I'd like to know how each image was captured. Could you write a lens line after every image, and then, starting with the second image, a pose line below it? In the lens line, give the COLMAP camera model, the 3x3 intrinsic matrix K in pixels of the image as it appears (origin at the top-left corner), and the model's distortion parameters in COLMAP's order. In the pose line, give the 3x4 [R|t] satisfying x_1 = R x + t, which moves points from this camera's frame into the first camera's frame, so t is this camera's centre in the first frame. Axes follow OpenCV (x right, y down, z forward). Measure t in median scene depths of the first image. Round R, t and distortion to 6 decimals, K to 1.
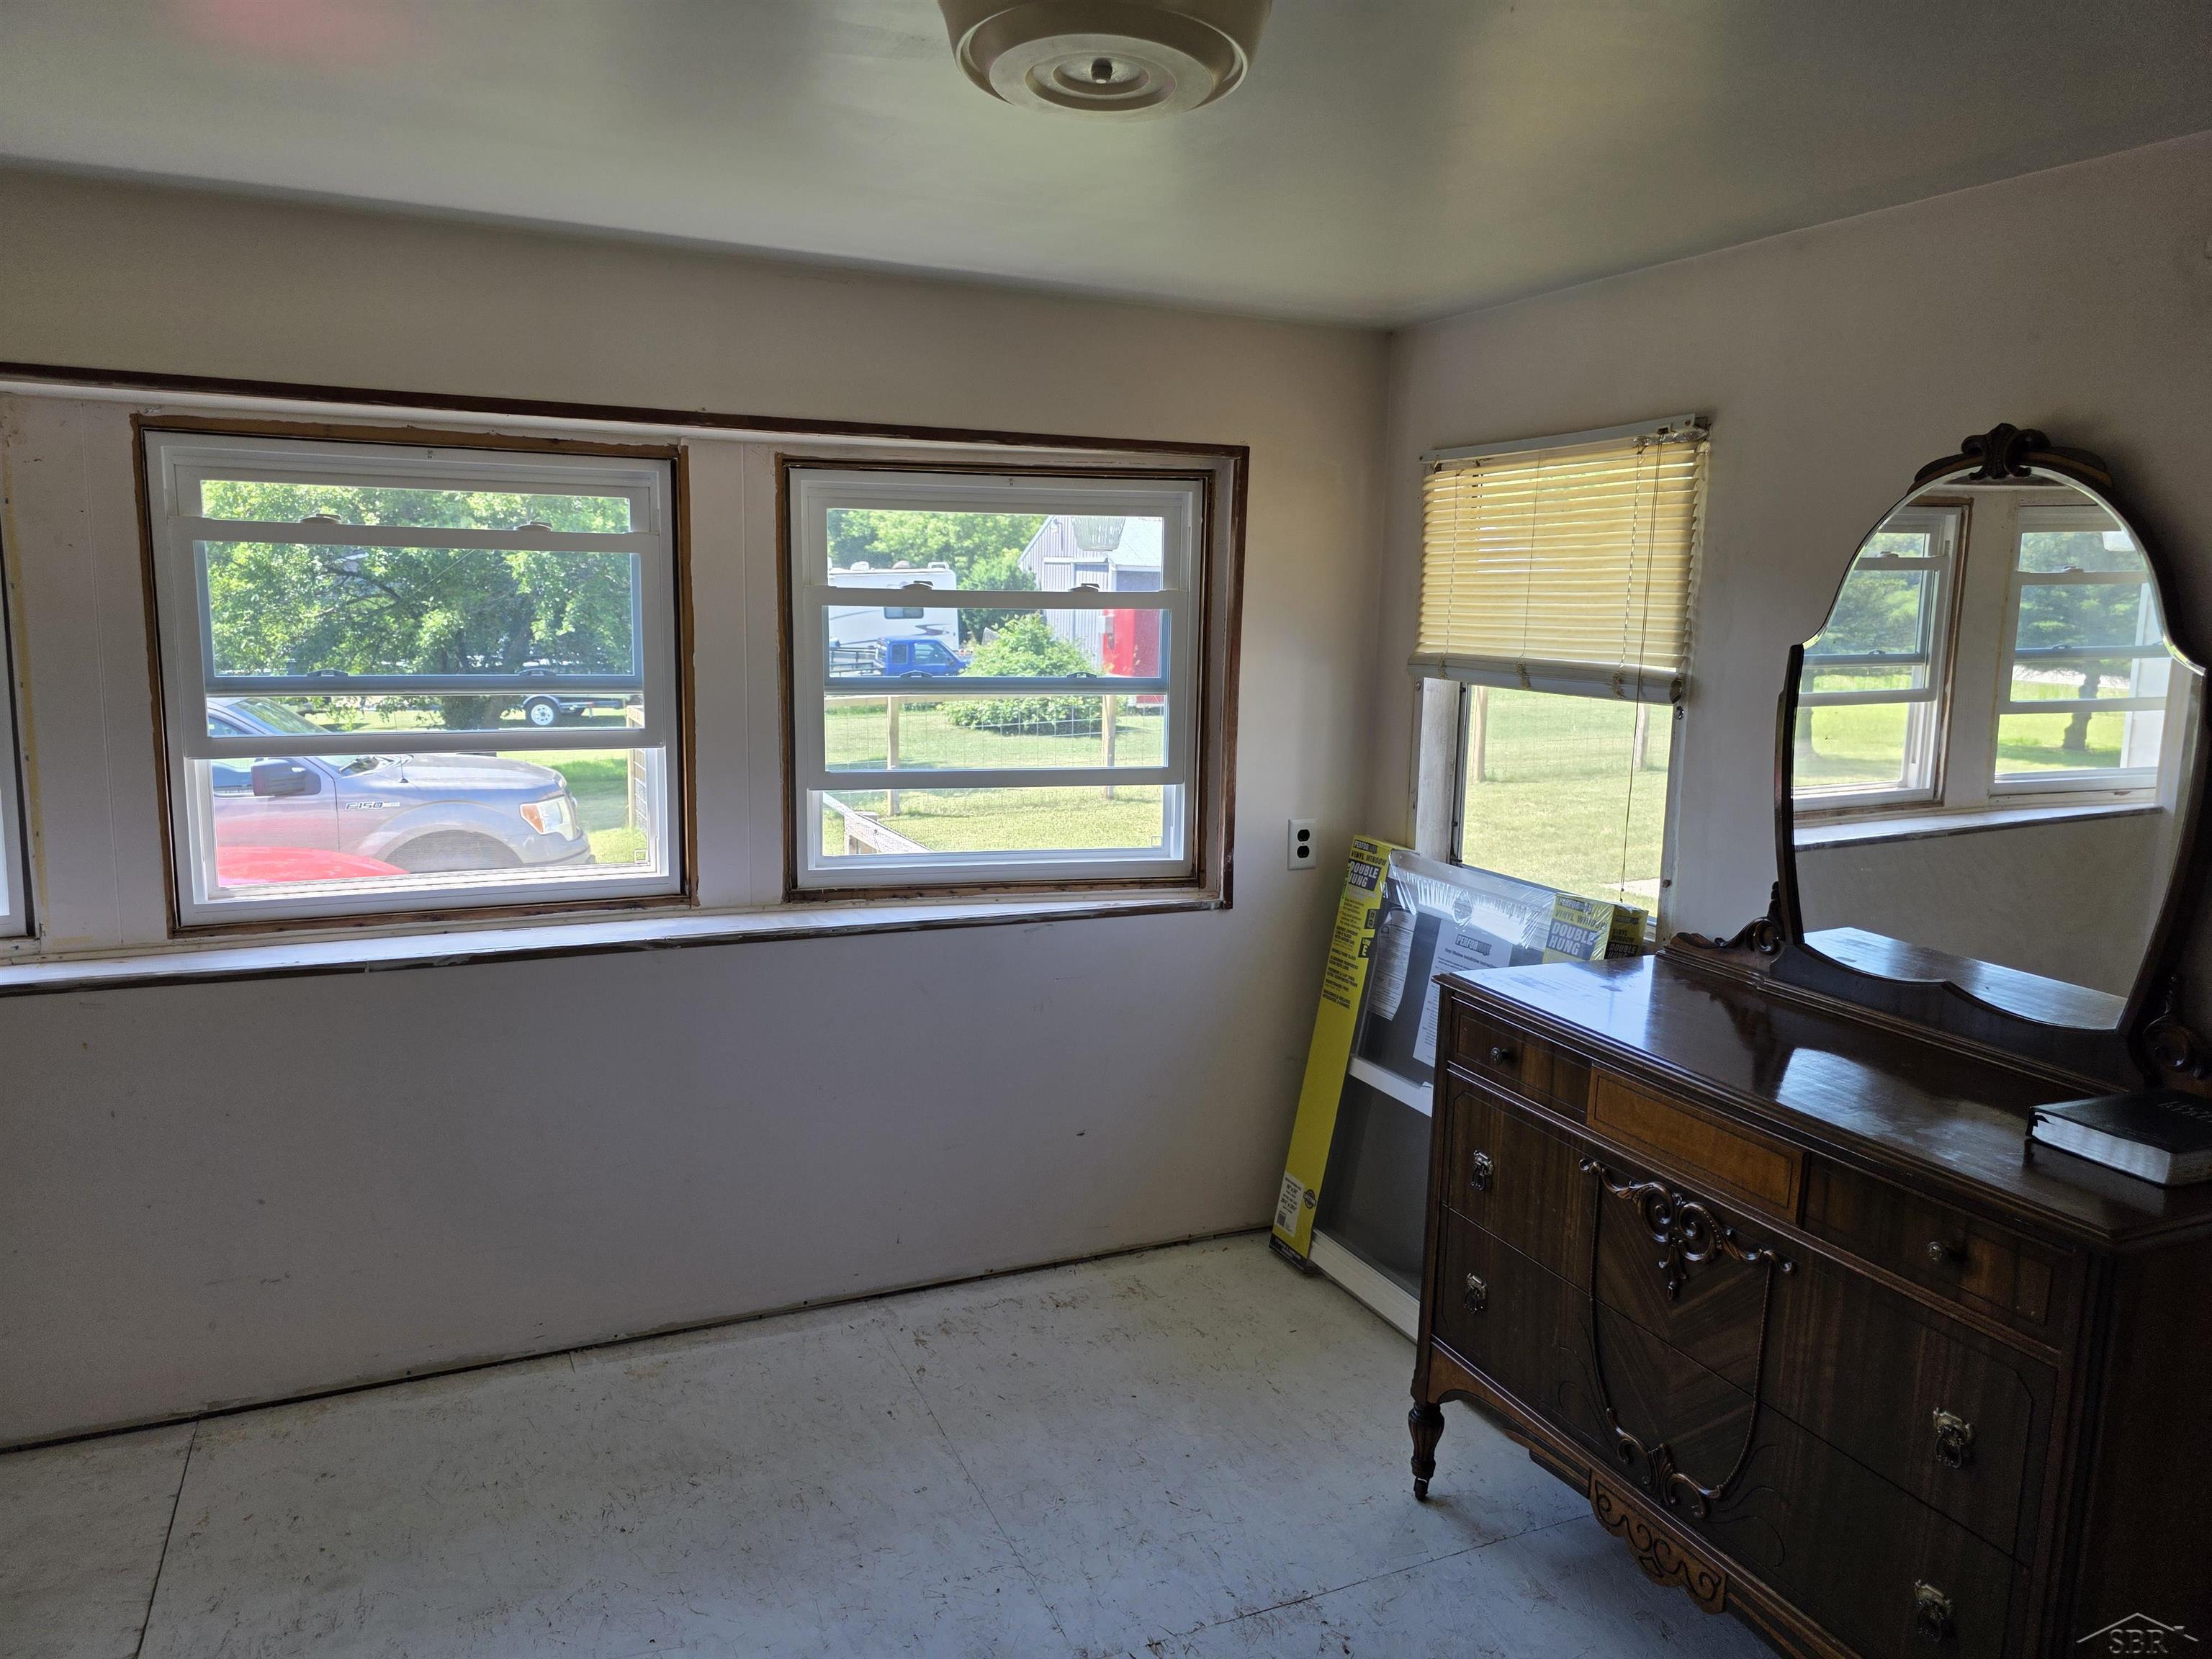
lens RADIAL K [[1493.4, 0, 1109.3], [0, 1493.4, 798.6], [0, 0, 1]] dist [0.058560, -0.057501]
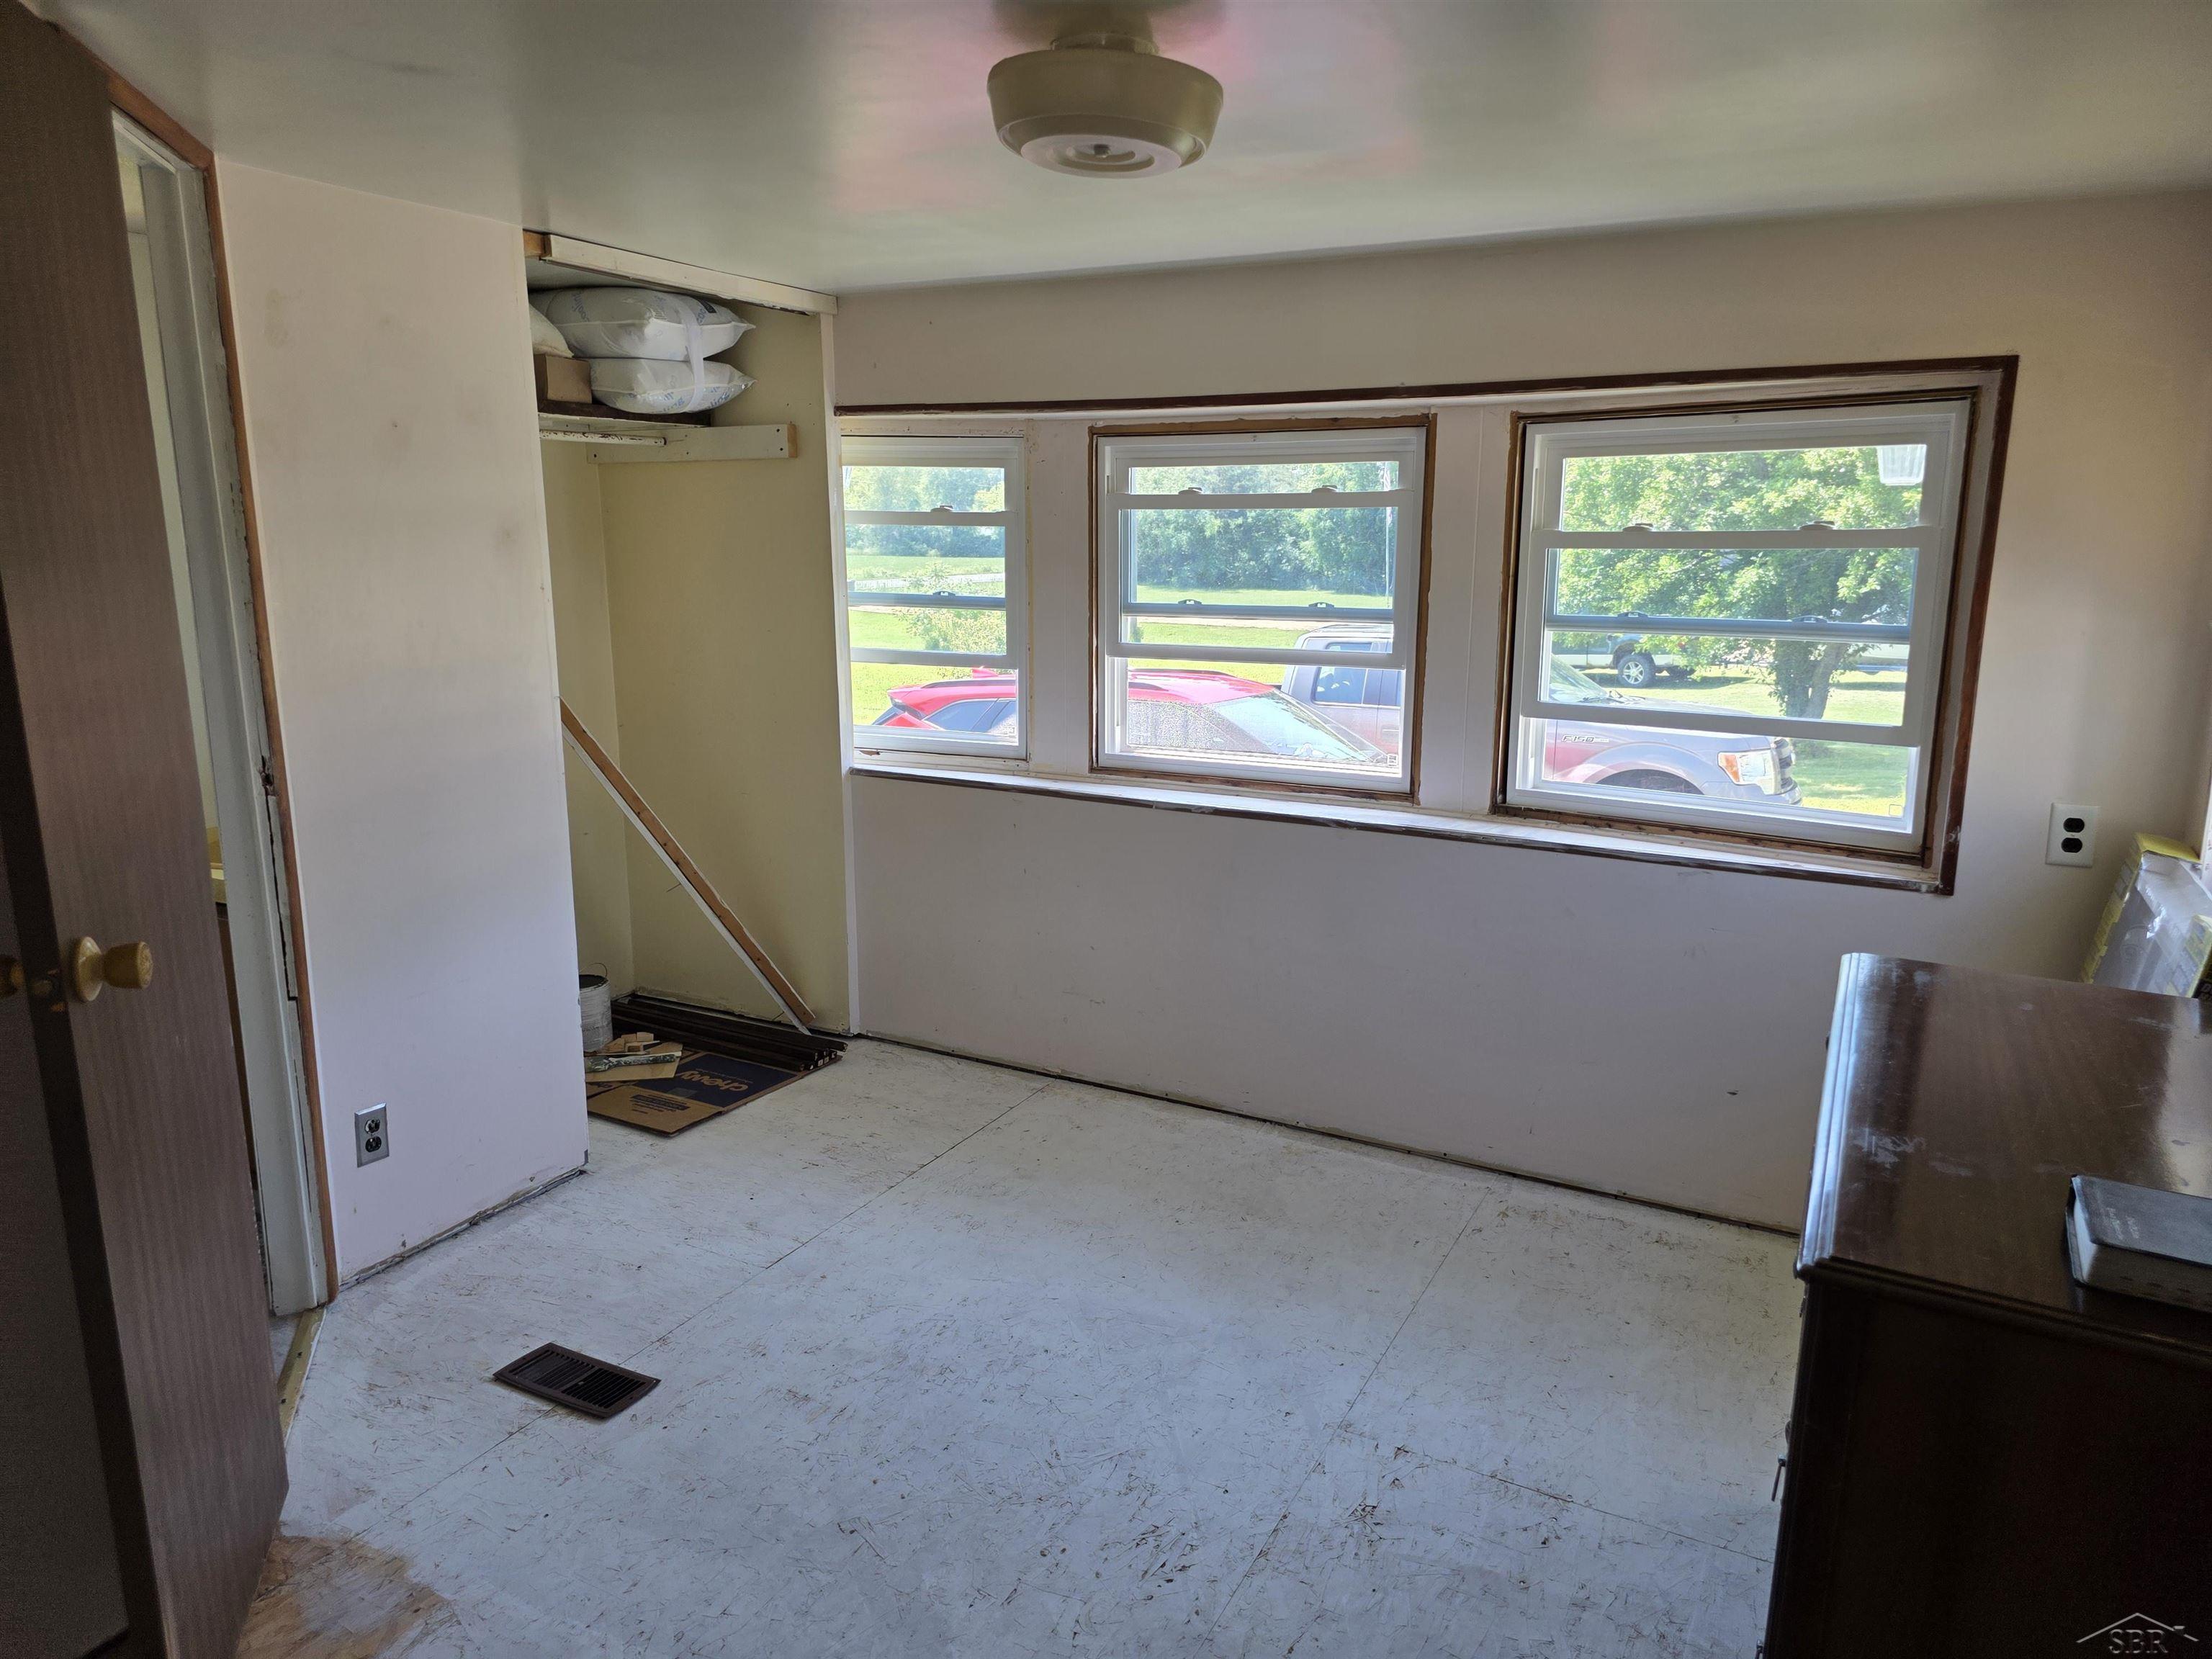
lens RADIAL K [[1493.4, 0, 1093.9], [0, 1493.4, 830.8], [0, 0, 1]] dist [0.058560, -0.057501]
pose [[0.603202, 0.140021, -0.785201, 0.517485], [-0.104324, 0.989863, 0.096374, 0.004087], [0.790736, 0.023783, 0.611695, 0.070961]]
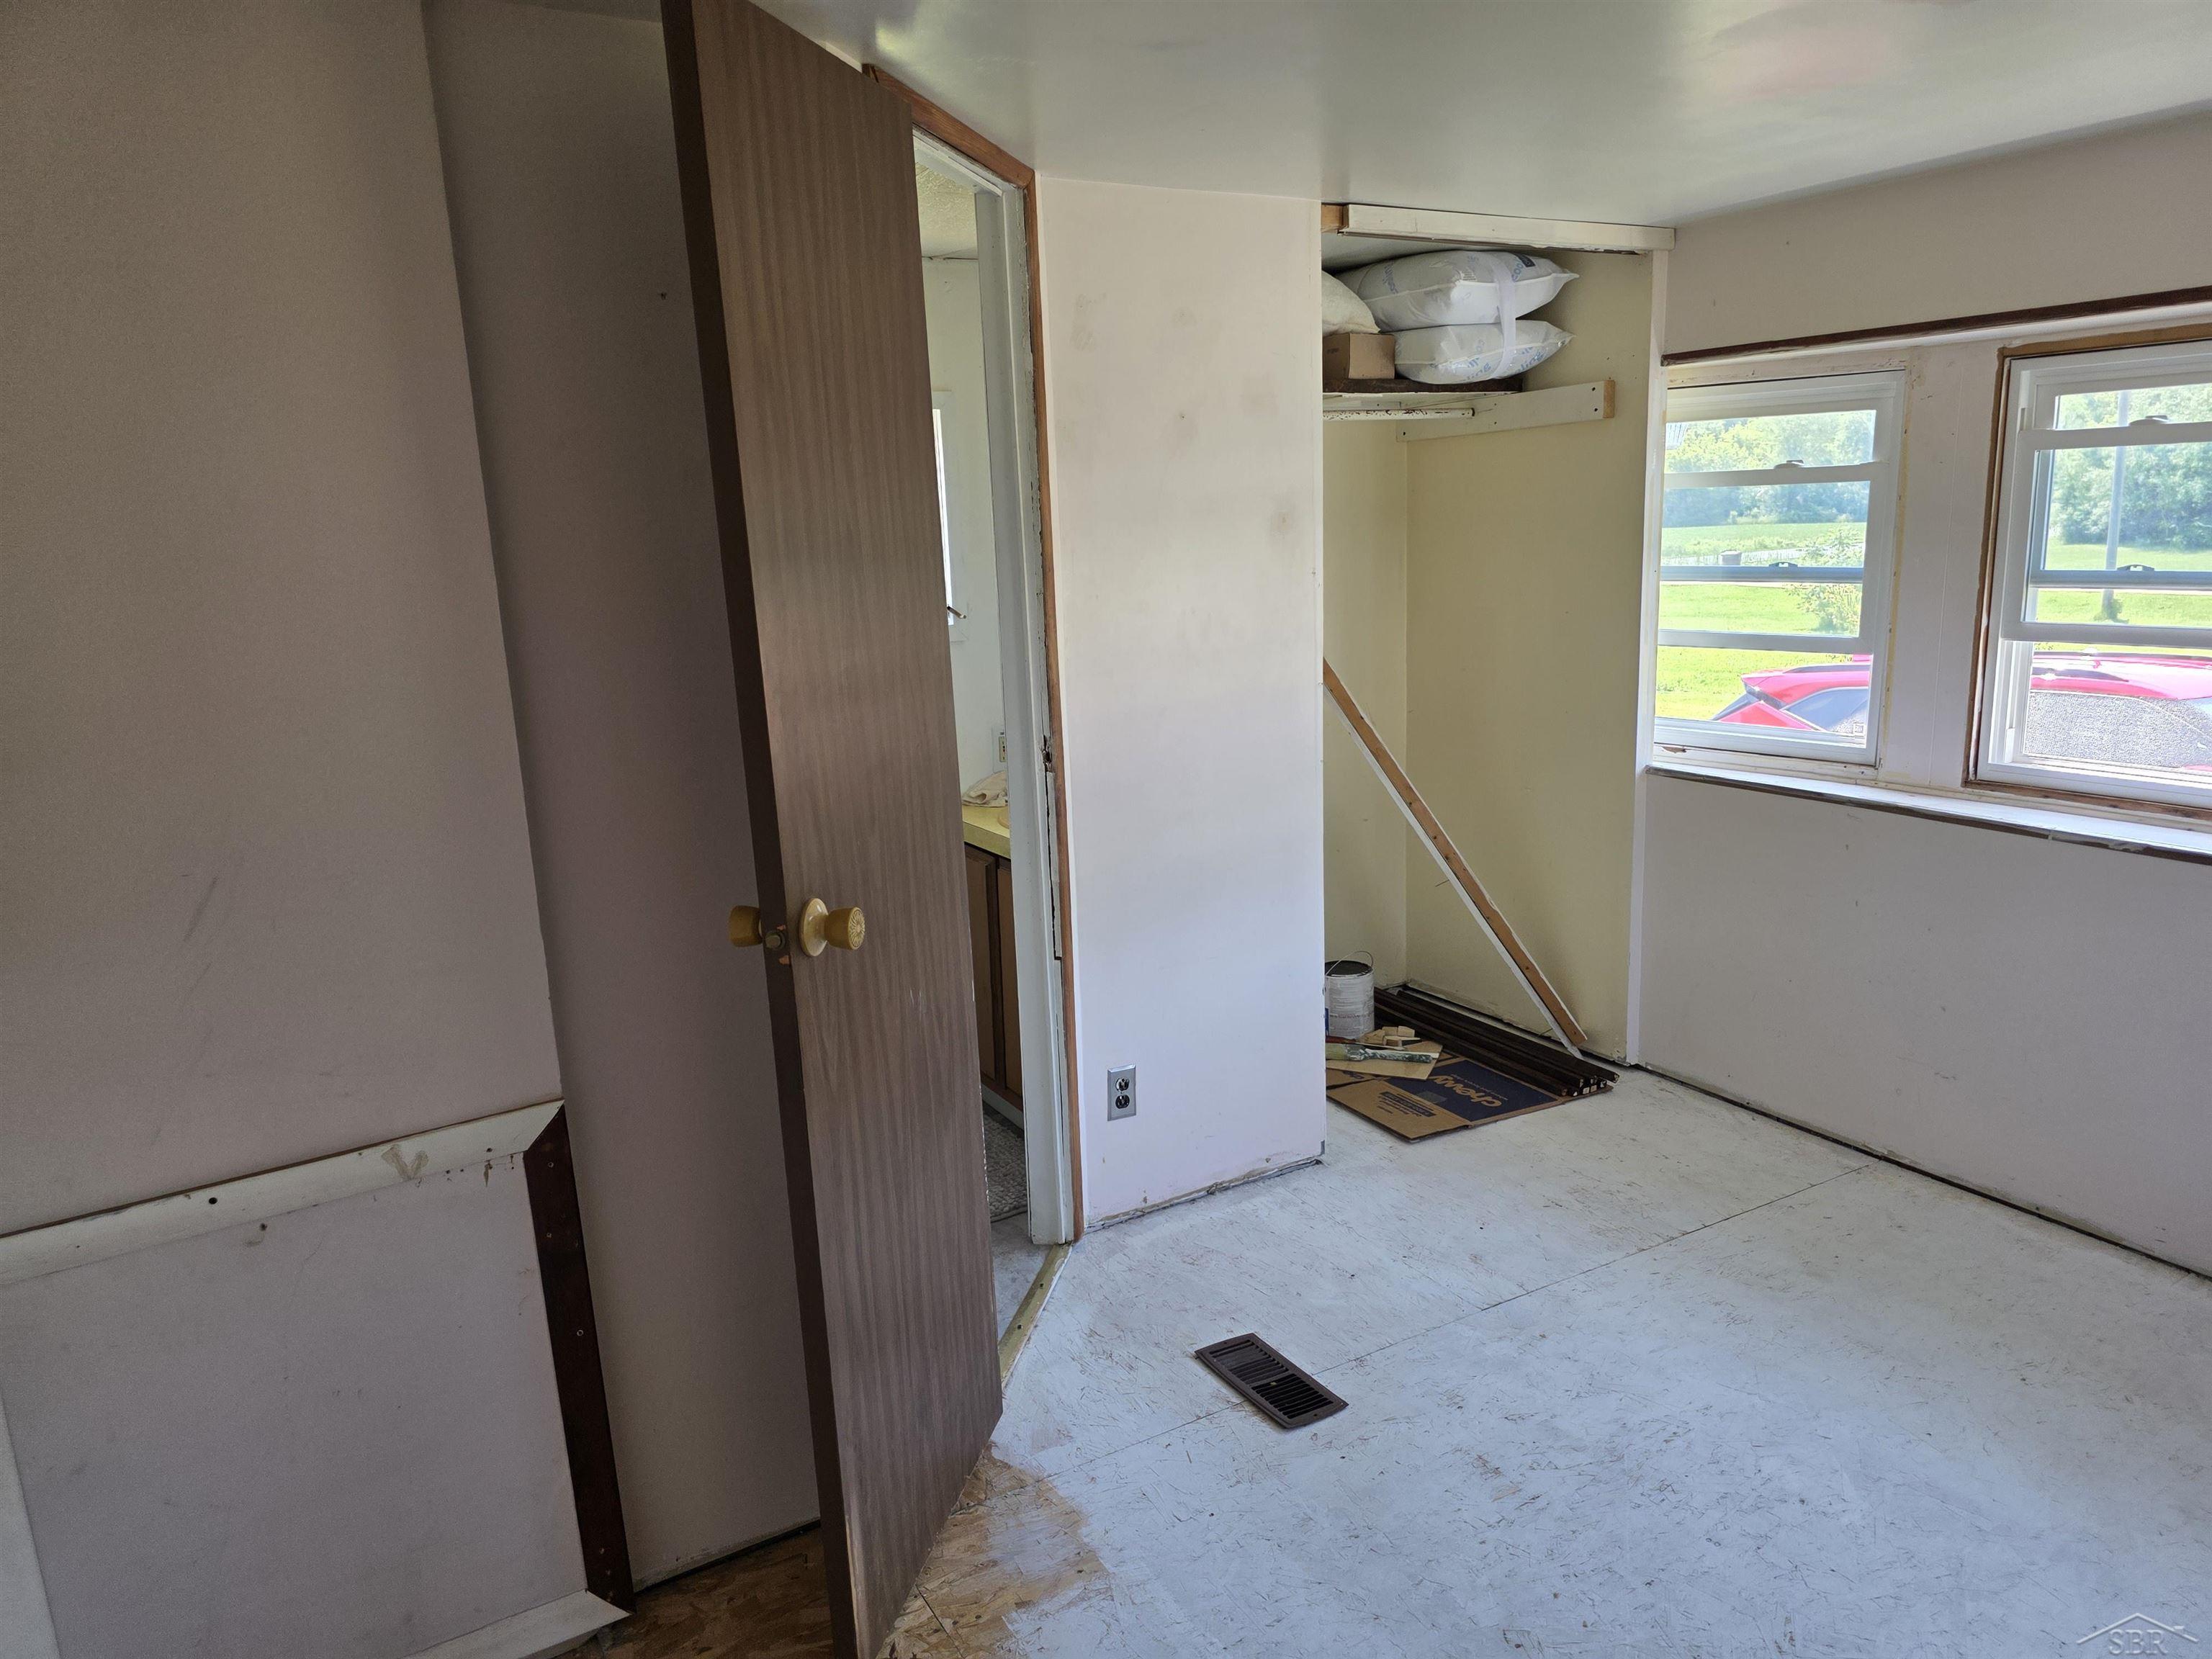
lens RADIAL K [[1493.4, 0, 1083.7], [0, 1493.4, 848.6], [0, 0, 1]] dist [0.058560, -0.057501]
pose [[0.082974, 0.188848, -0.978495, 0.468033], [-0.101748, 0.978355, 0.180193, -0.005840], [0.991344, 0.084609, 0.100393, 0.161041]]
